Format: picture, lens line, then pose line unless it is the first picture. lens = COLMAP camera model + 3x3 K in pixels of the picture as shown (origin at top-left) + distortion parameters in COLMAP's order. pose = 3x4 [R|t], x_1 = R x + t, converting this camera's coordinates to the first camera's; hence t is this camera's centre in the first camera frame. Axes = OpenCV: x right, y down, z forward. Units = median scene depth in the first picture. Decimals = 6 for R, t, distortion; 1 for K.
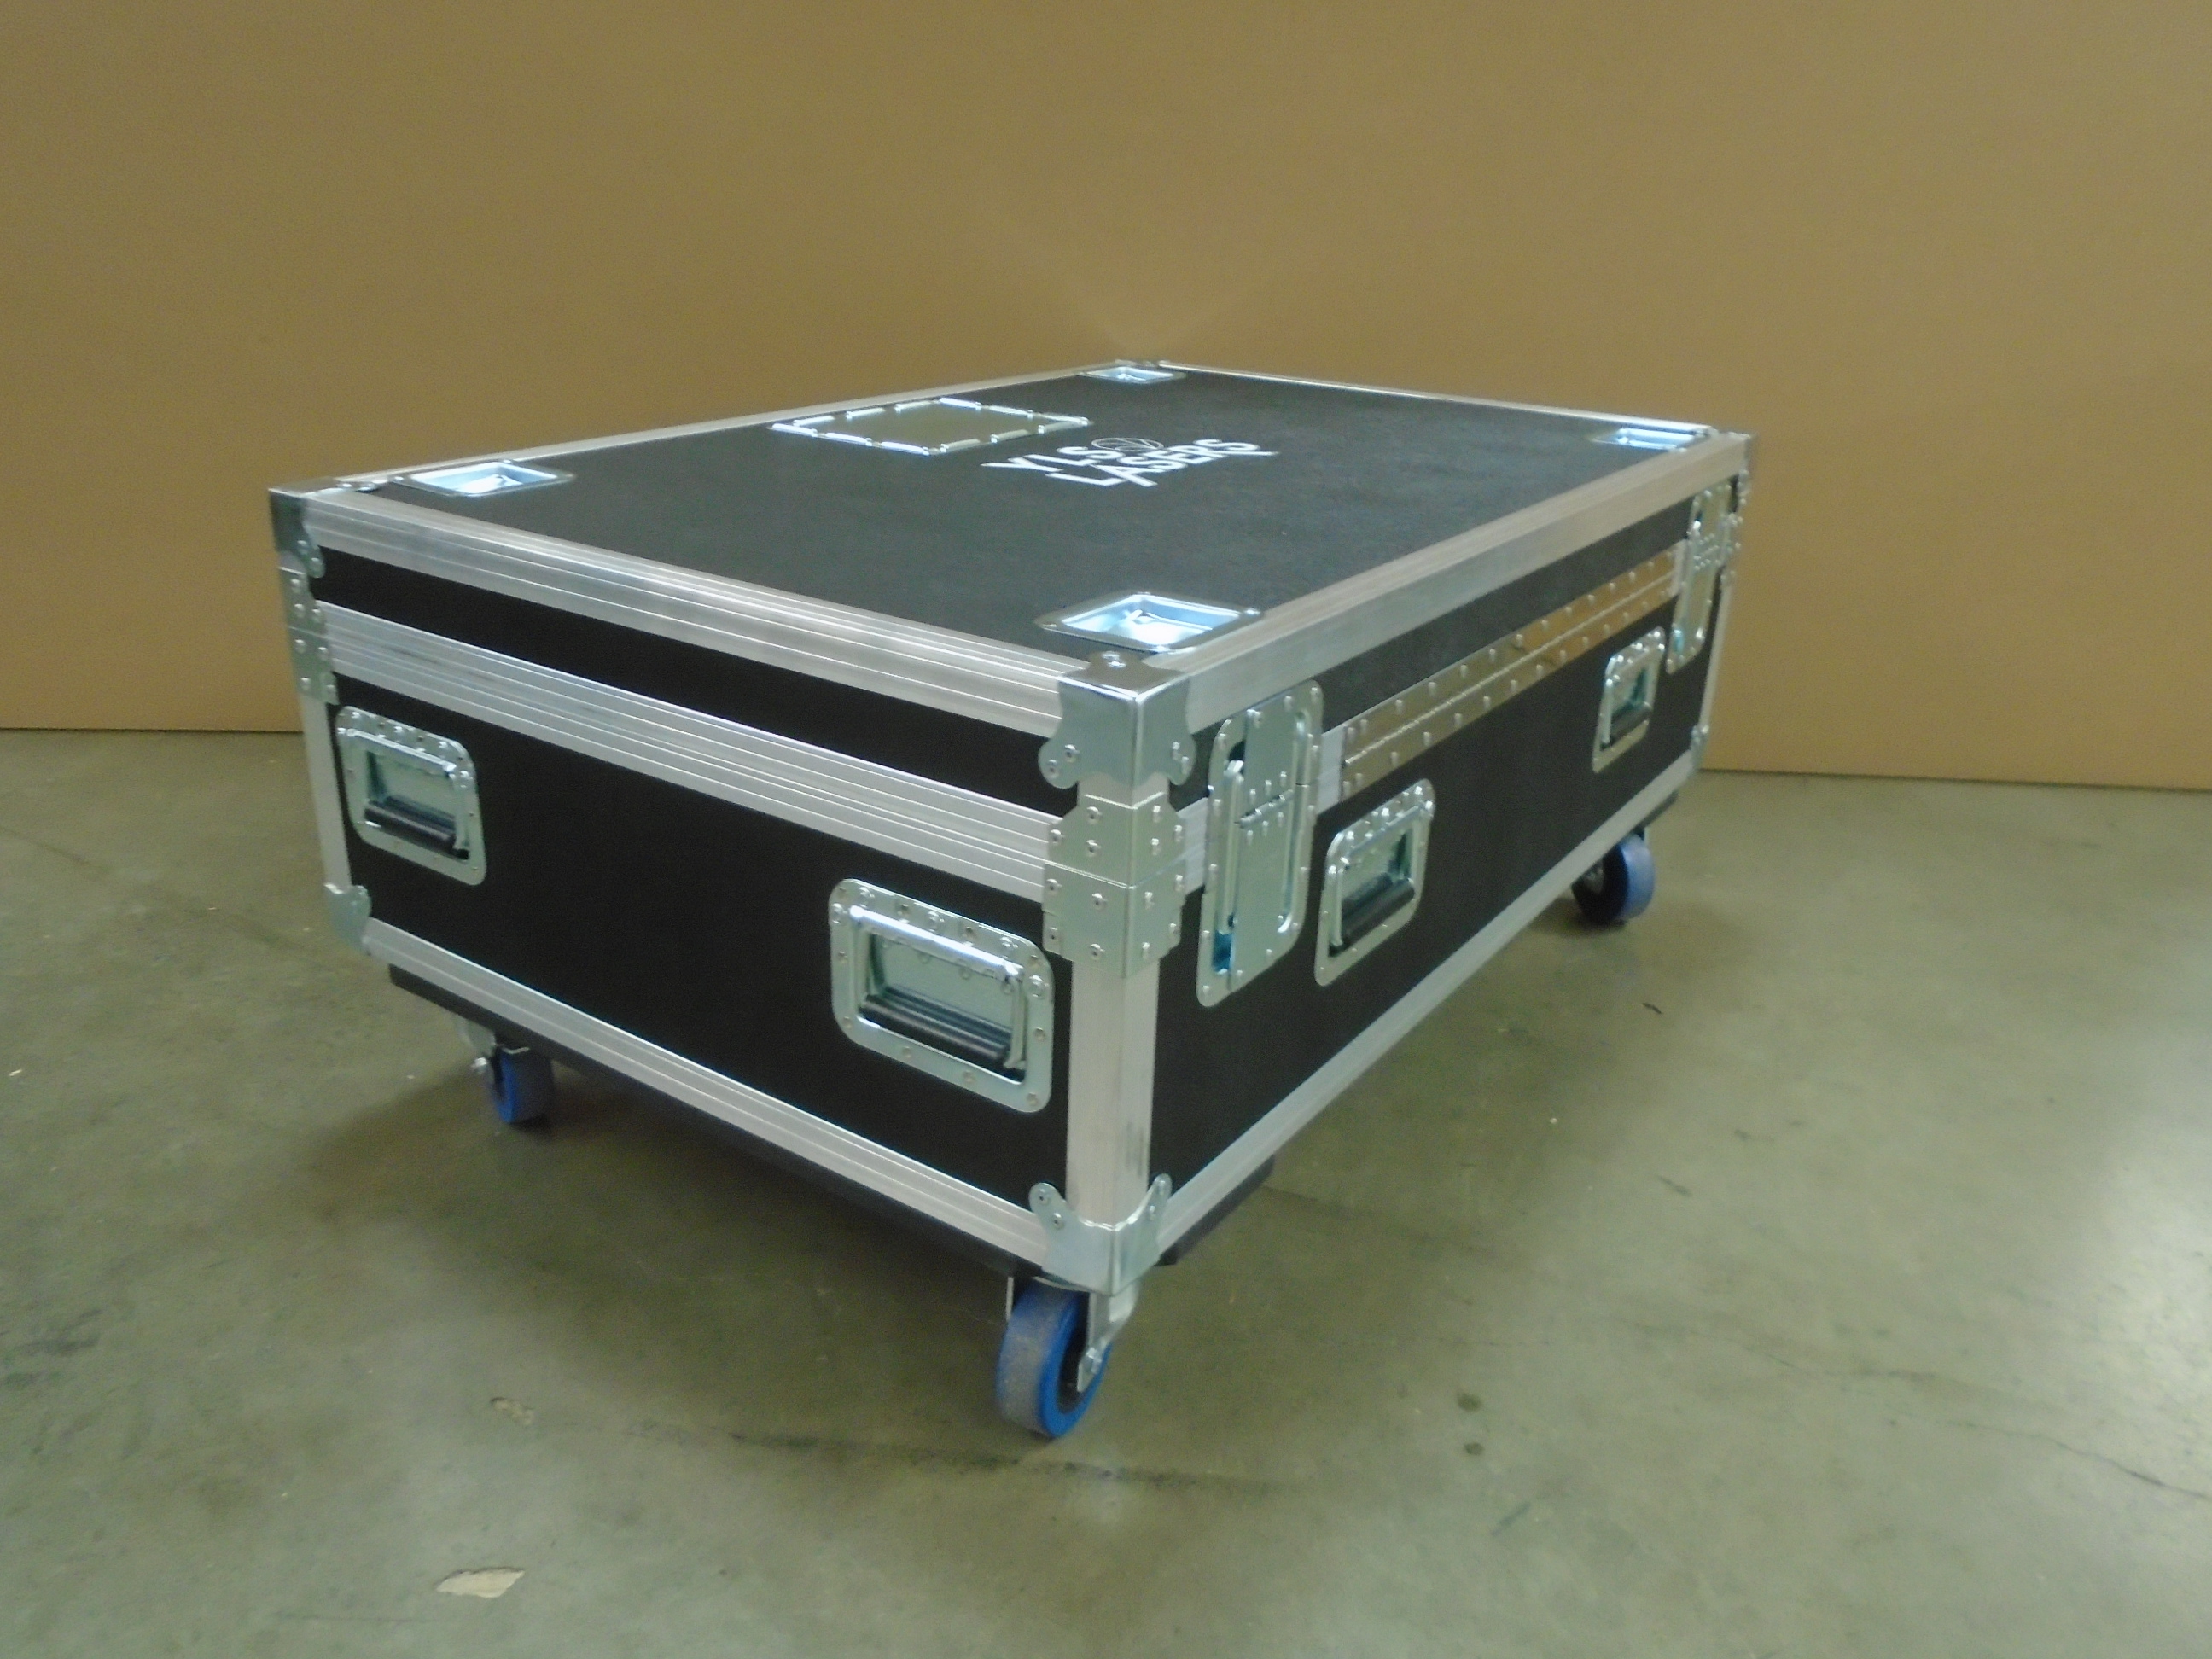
lens RADIAL K [[1699.3, 0, 1101.0], [0, 1699.3, 824.8], [0, 0, 1]] dist [-0.017784, -0.003303]
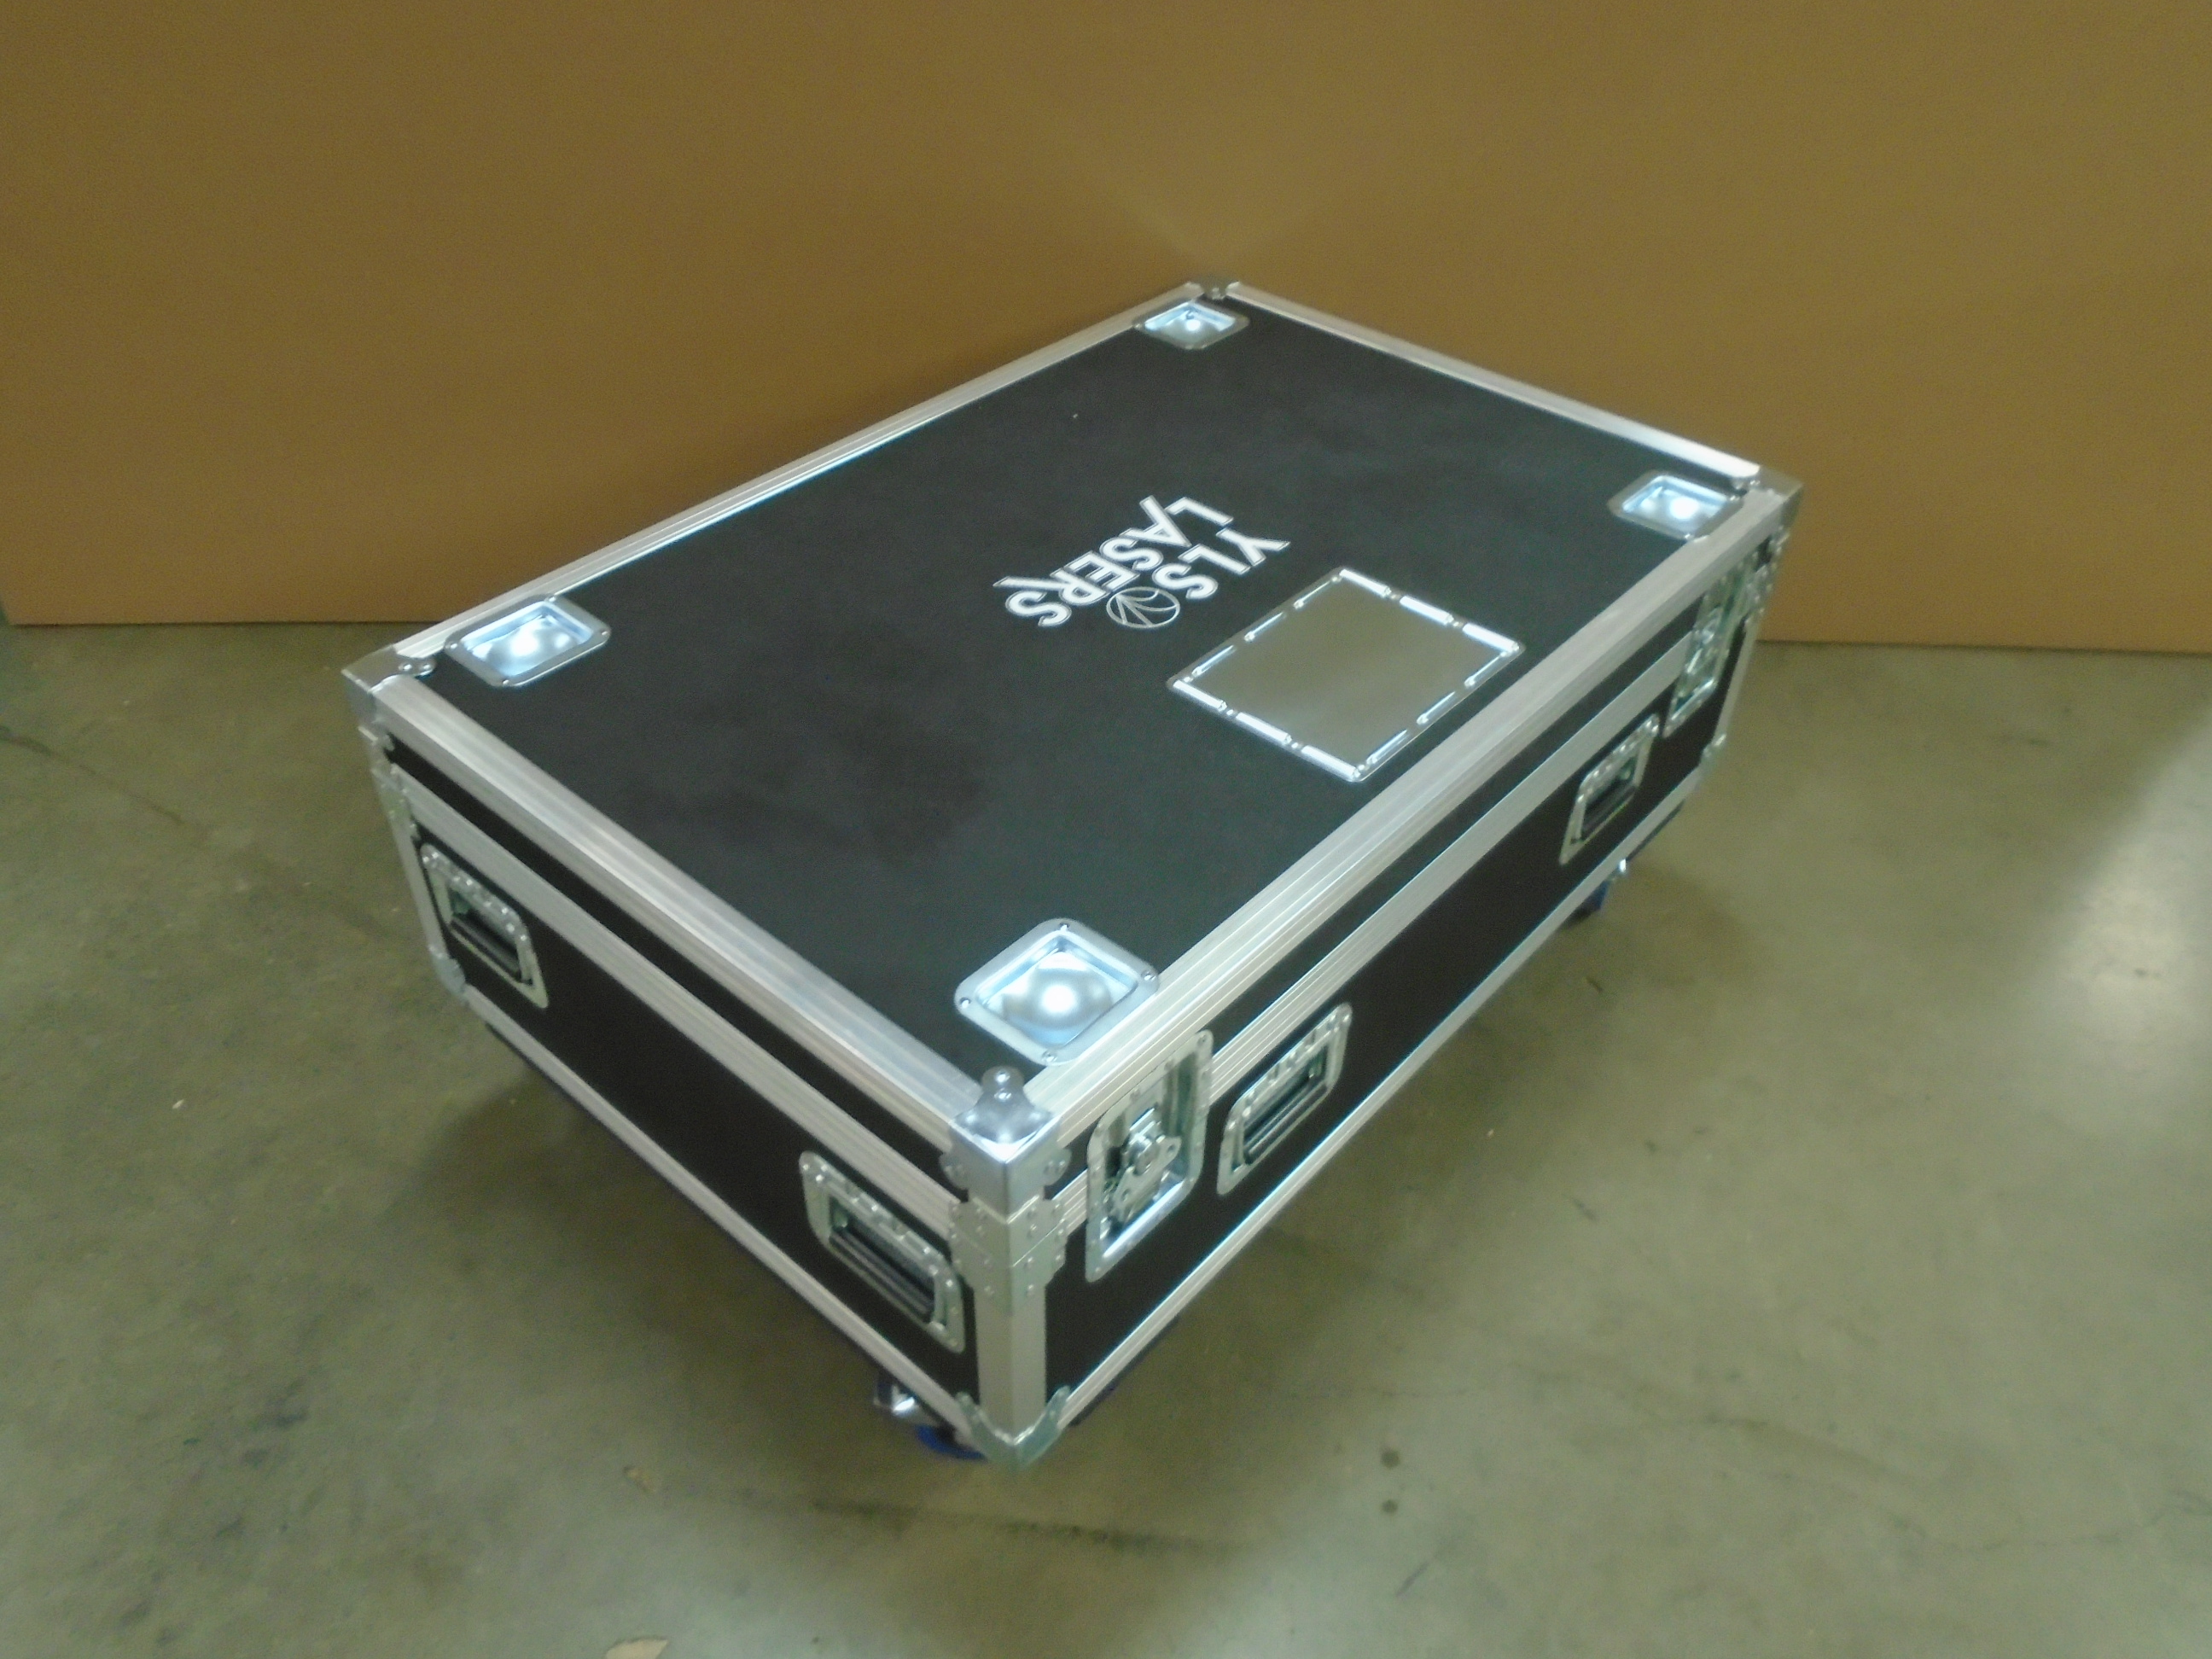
lens RADIAL K [[1699.3, 0, 1101.0], [0, 1699.3, 824.8], [0, 0, 1]] dist [-0.017784, -0.003303]
pose [[0.993132, 0.063212, -0.098453, 0.139813], [-0.029765, 0.950305, 0.309895, -0.496460], [0.113150, -0.304836, 0.945660, -0.047036]]
